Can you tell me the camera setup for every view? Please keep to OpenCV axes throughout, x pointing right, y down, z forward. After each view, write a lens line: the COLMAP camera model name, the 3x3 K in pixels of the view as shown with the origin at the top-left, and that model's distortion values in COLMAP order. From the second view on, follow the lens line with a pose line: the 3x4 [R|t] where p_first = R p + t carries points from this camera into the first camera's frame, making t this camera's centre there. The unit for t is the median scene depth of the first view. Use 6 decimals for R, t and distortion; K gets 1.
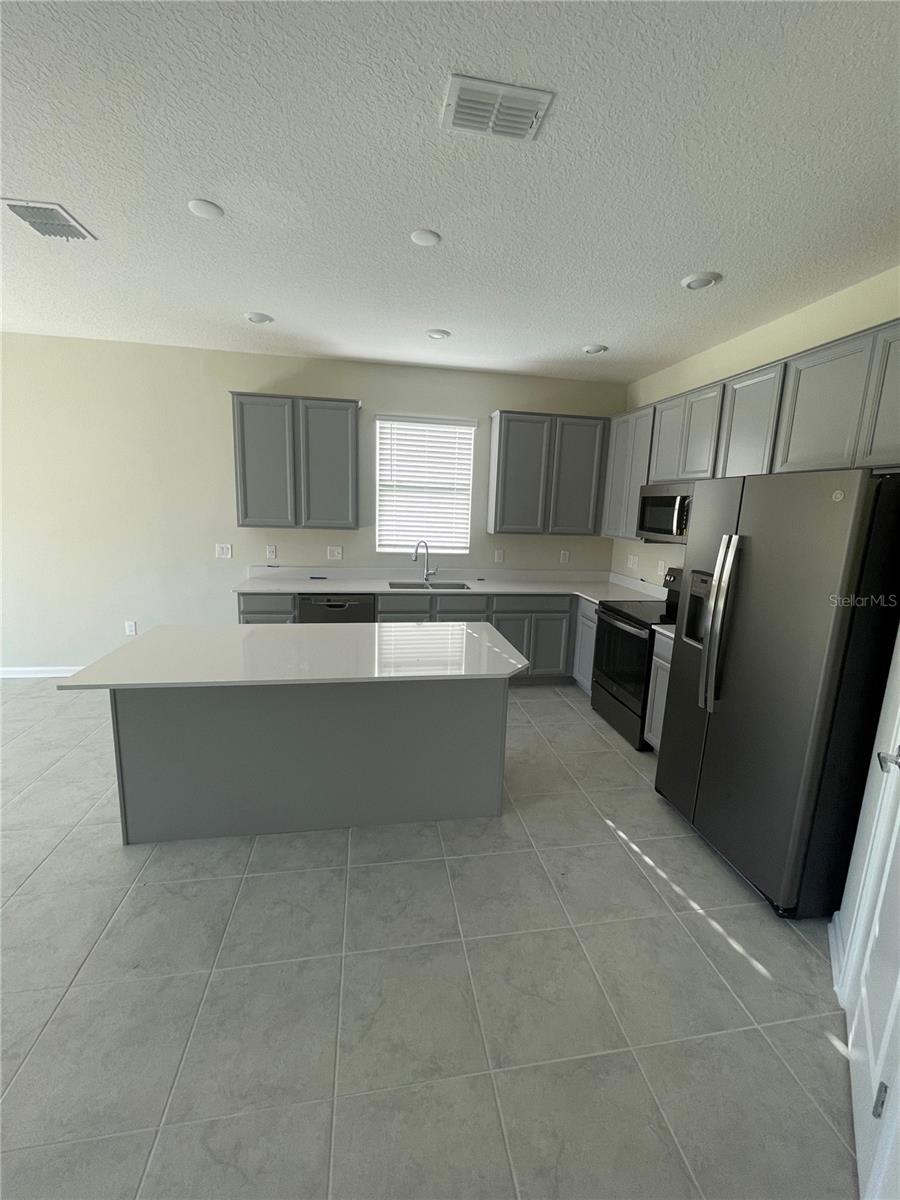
lens RADIAL K [[487.7, 0, 457.6], [0, 487.7, 598.9], [0, 0, 1]] dist [-0.007342, 0.000036]
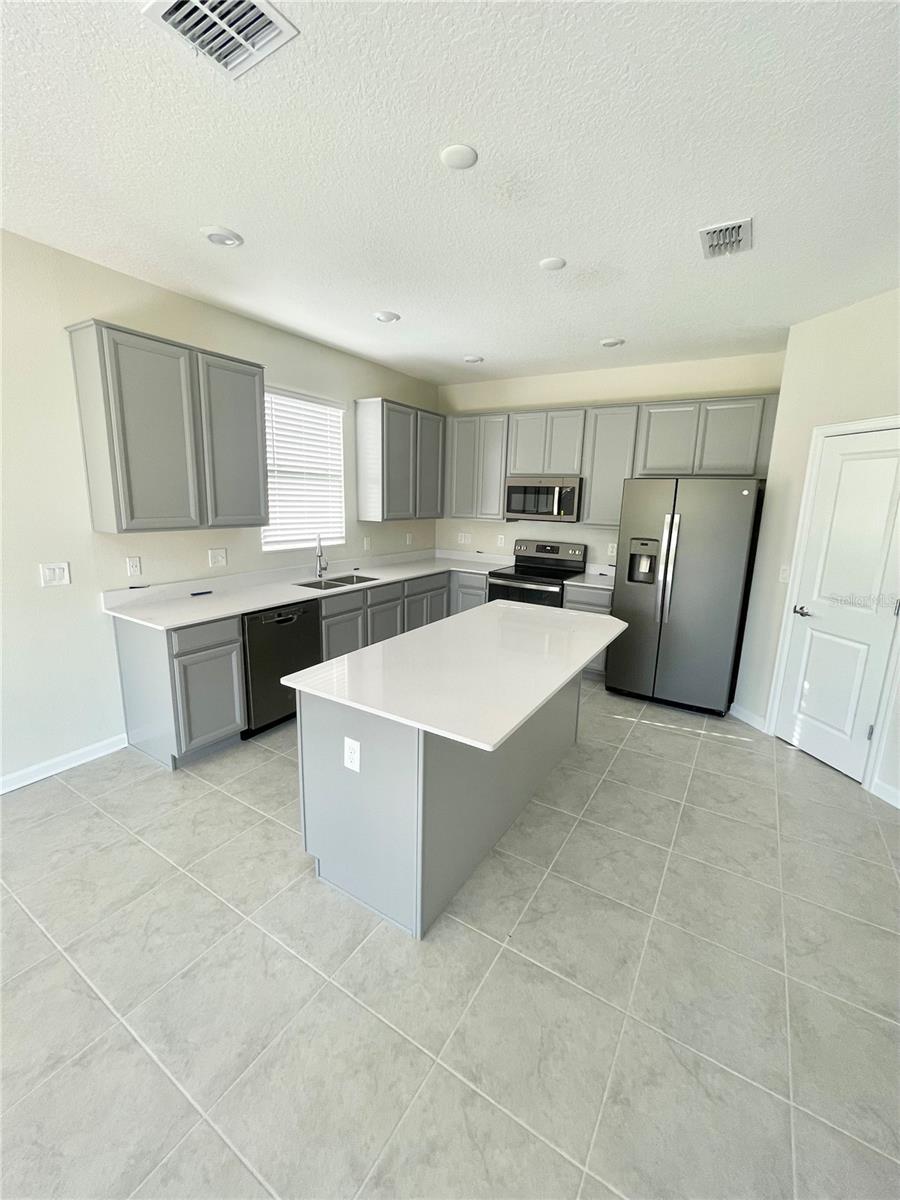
lens RADIAL K [[487.7, 0, 460.6], [0, 487.7, 596.2], [0, 0, 1]] dist [-0.007342, 0.000036]
pose [[0.661978, -0.168116, 0.730426, -0.601371], [0.136649, 0.985258, 0.102924, -0.064862], [-0.736961, 0.031679, 0.675192, 0.210983]]
